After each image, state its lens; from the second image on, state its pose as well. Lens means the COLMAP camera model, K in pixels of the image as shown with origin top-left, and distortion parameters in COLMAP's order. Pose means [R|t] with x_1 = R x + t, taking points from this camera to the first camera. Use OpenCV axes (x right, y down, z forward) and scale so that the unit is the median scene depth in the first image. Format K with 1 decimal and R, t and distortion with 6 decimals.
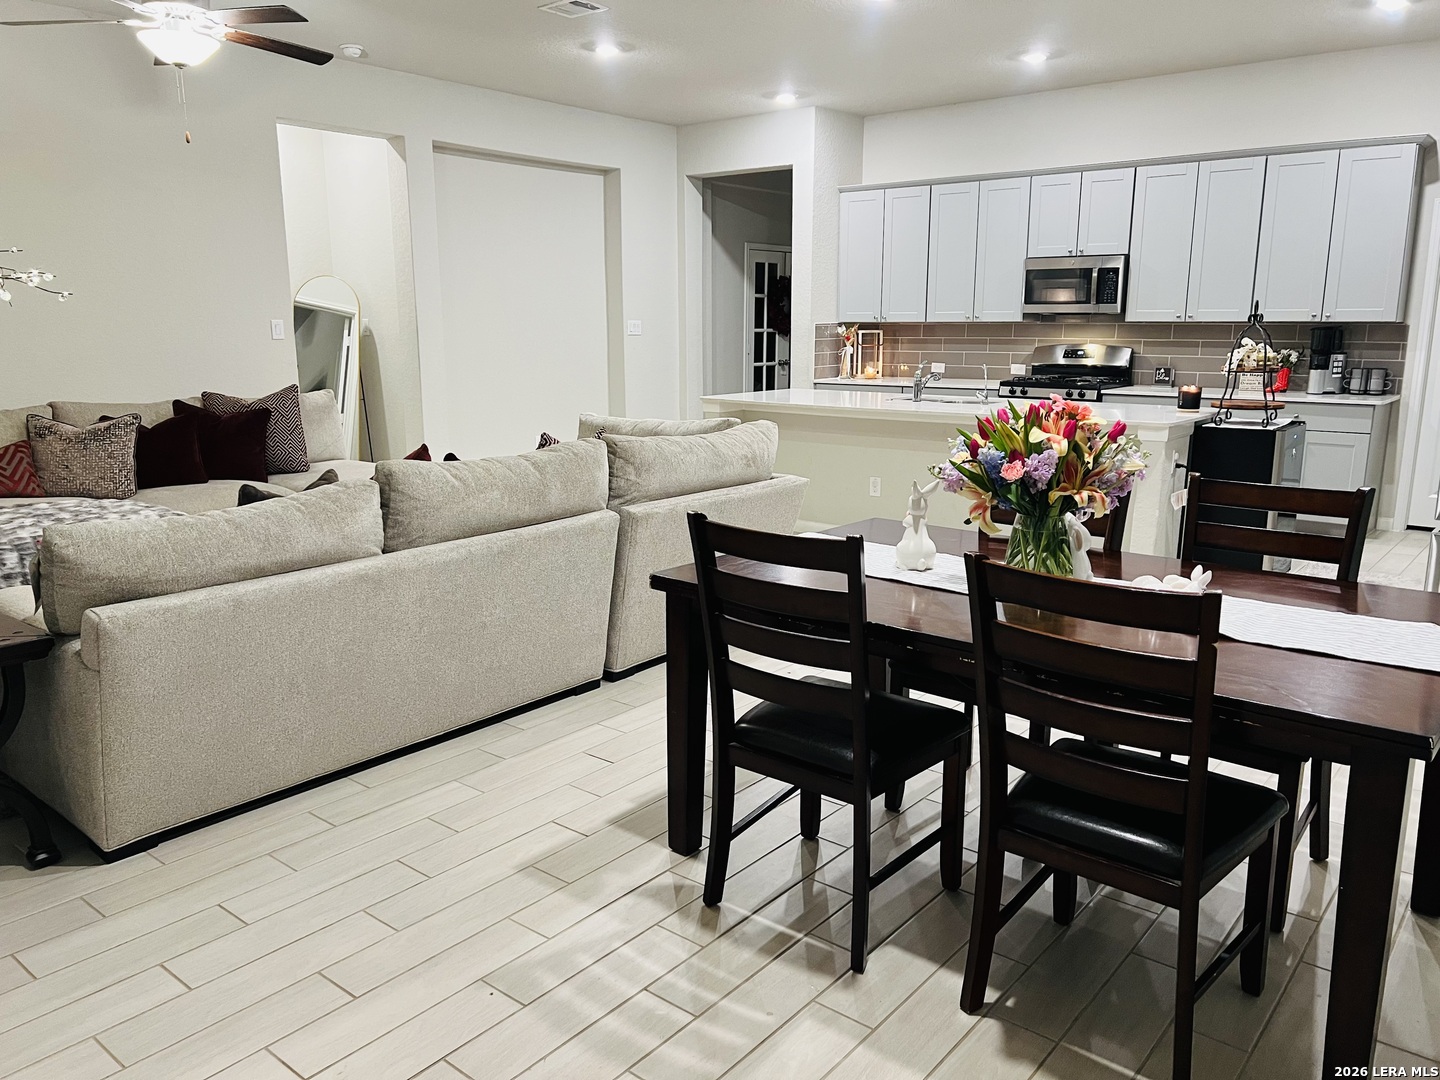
lens RADIAL K [[1088.7, 0, 692.4], [0, 1088.7, 539.9], [0, 0, 1]] dist [-0.003887, -0.002166]
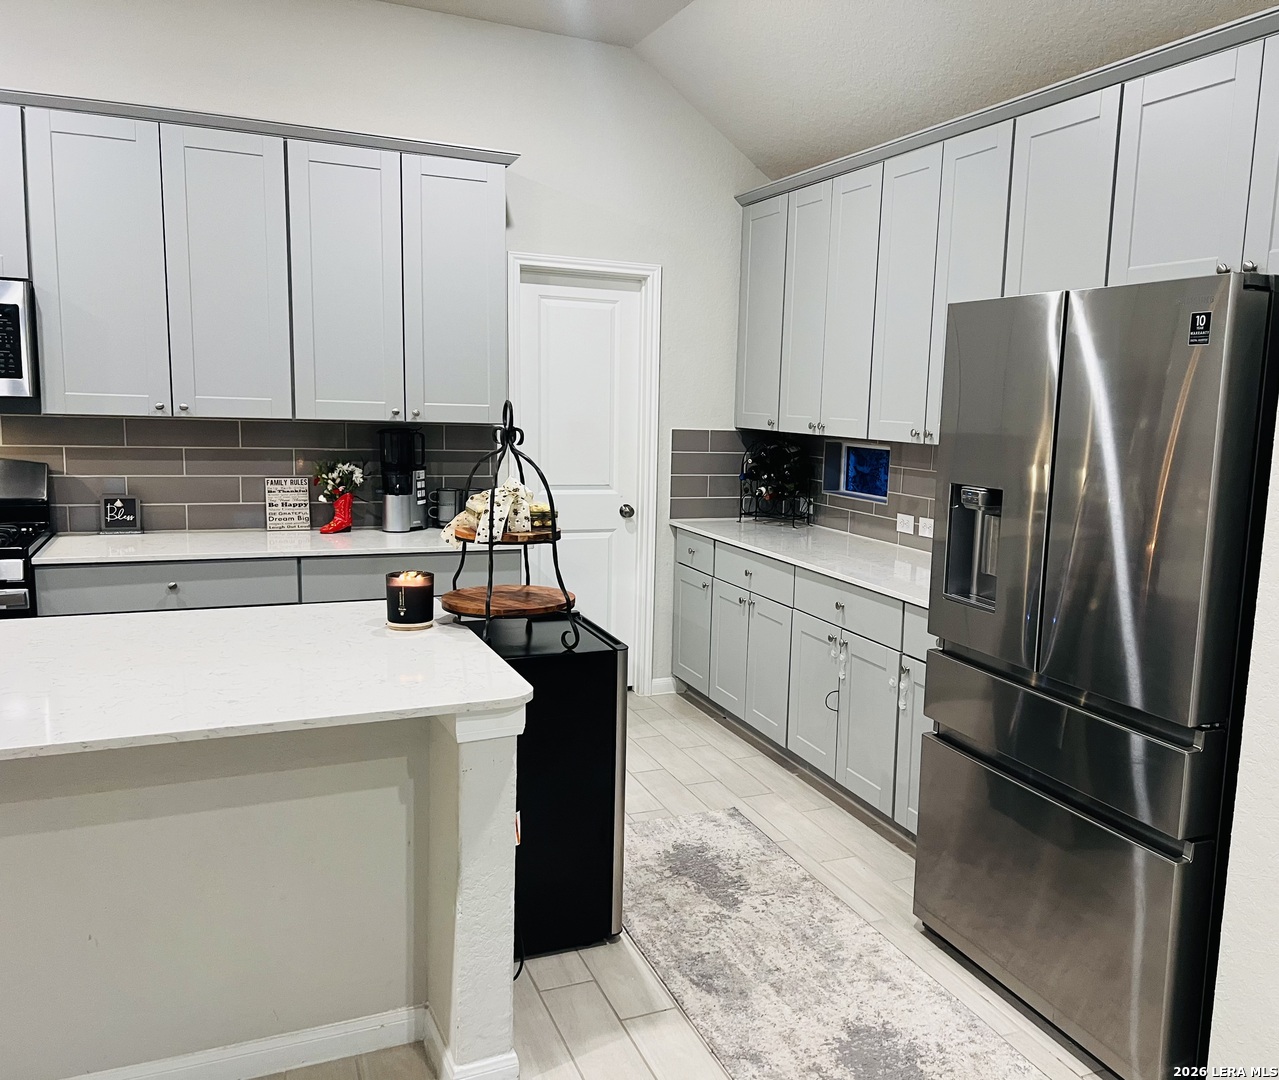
lens RADIAL K [[1087.1, 0, 733.6], [0, 1087.1, 542.8], [0, 0, 1]] dist [0.060822, -0.069907]
pose [[0.415299, -0.104328, 0.903683, 0.066355], [0.147025, 0.988039, 0.046499, -0.119367], [-0.897725, 0.113553, 0.425670, 0.507895]]
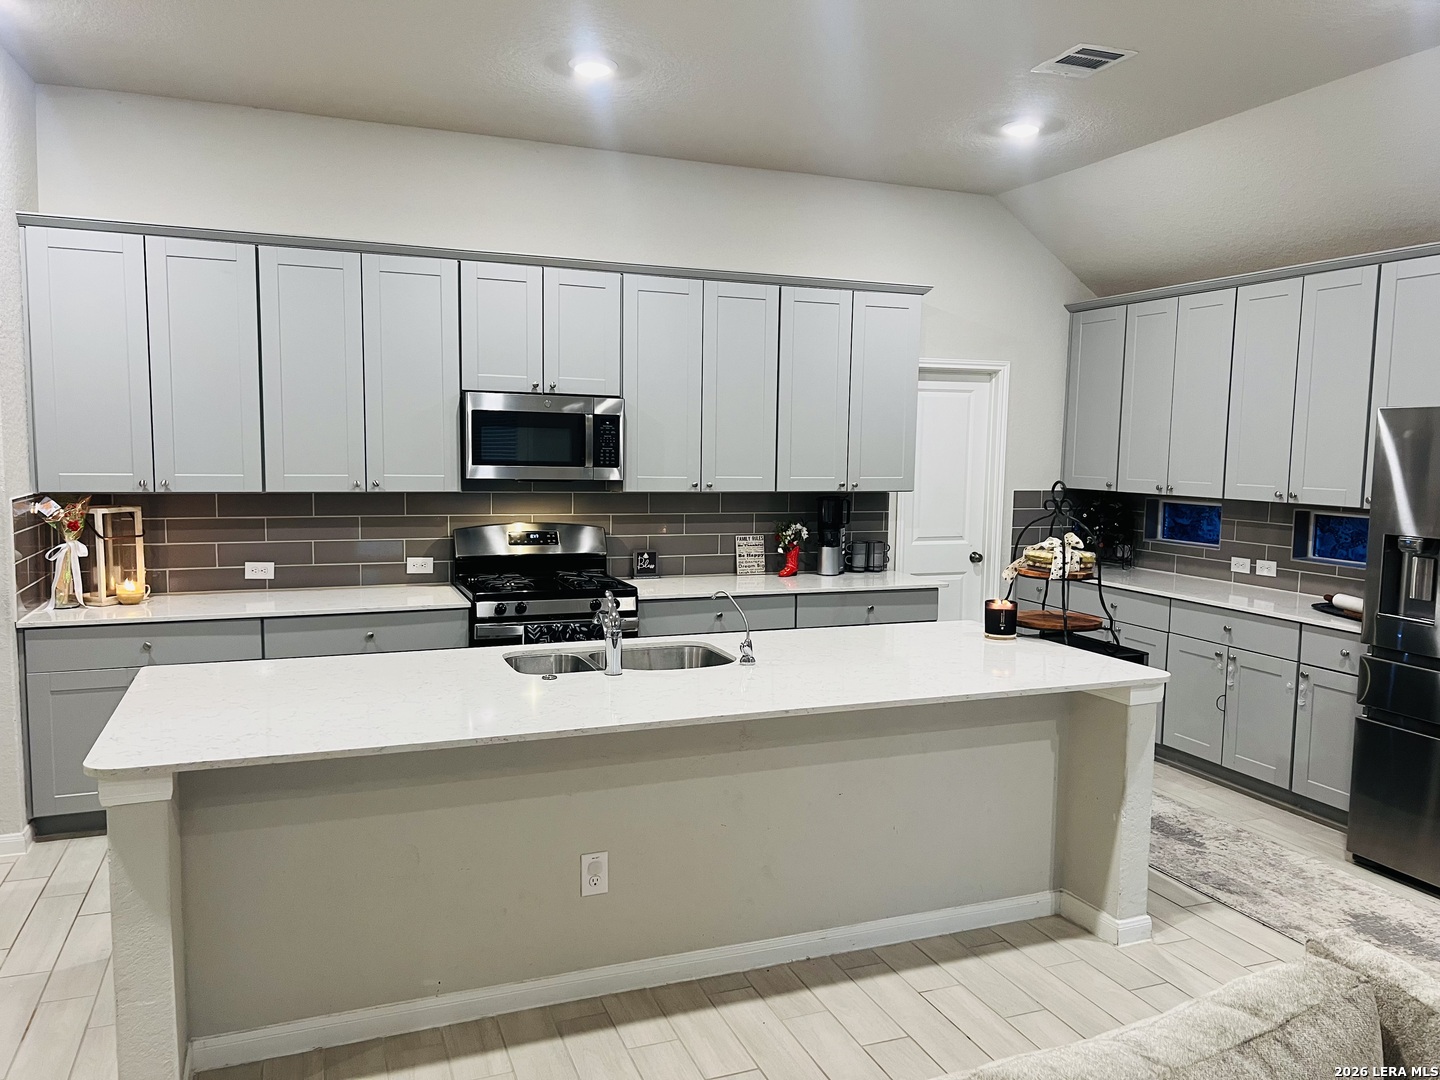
lens RADIAL K [[1079.0, 0, 725.8], [0, 1079.0, 546.0], [0, 0, 1]] dist [0.111050, -0.145095]
pose [[0.473073, -0.073556, 0.877947, -0.178422], [0.158686, 0.987325, -0.002786, -0.154672], [-0.866614, 0.140636, 0.478750, 0.619915]]
